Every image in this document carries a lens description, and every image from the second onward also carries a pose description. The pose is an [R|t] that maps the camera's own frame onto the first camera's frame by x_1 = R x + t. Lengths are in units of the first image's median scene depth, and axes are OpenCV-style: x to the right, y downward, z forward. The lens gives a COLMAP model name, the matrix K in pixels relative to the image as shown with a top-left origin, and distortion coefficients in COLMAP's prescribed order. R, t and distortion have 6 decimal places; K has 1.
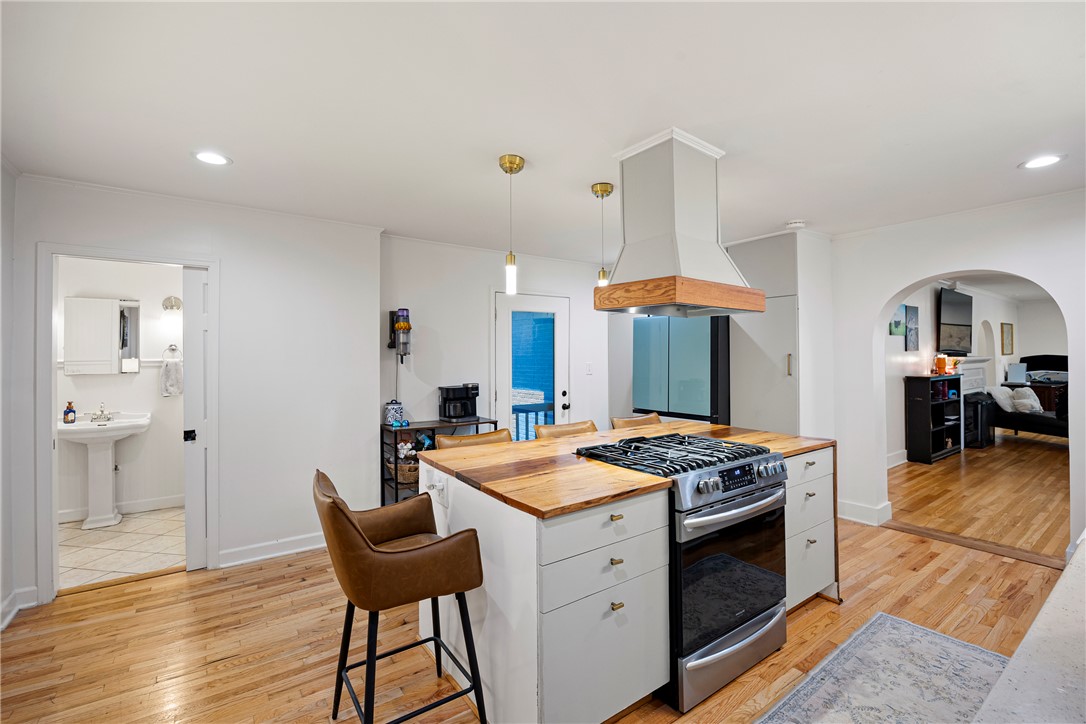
lens RADIAL K [[486.0, 0, 545.8], [0, 486.0, 353.0], [0, 0, 1]] dist [-0.010976, 0.000923]
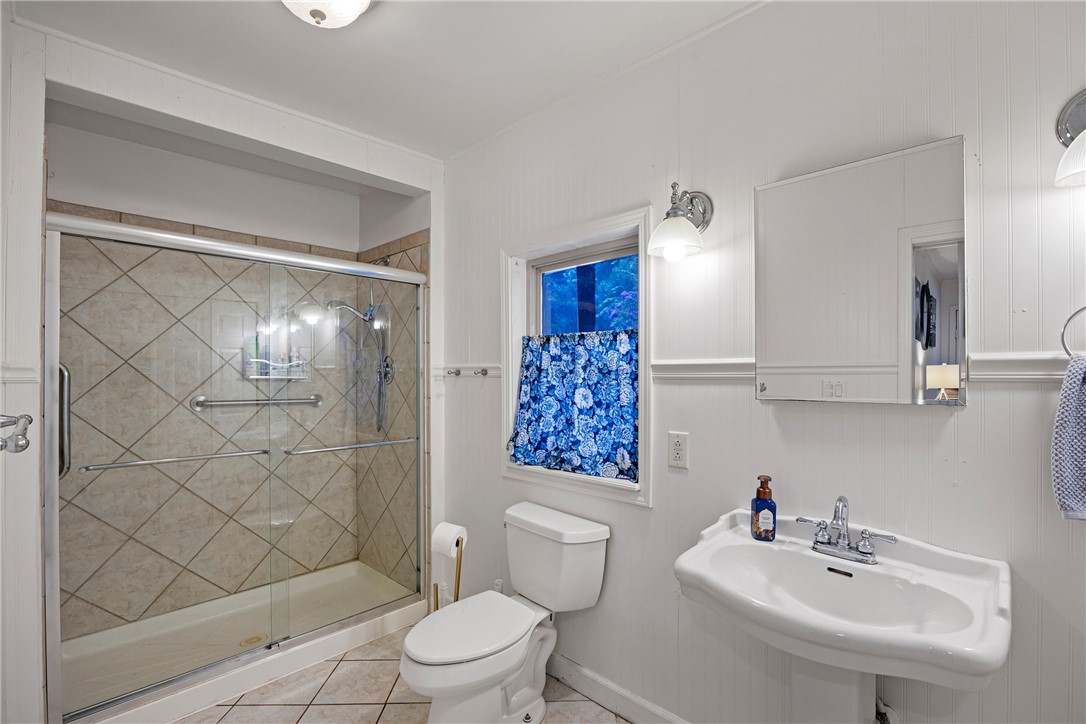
lens RADIAL K [[486.0, 0, 548.5], [0, 486.0, 371.2], [0, 0, 1]] dist [-0.010976, 0.000923]
pose [[0.172181, 0.003409, -0.985059, -0.607850], [0.009692, 0.999940, 0.005155, 0.018364], [0.985018, -0.010435, 0.172138, 0.716334]]
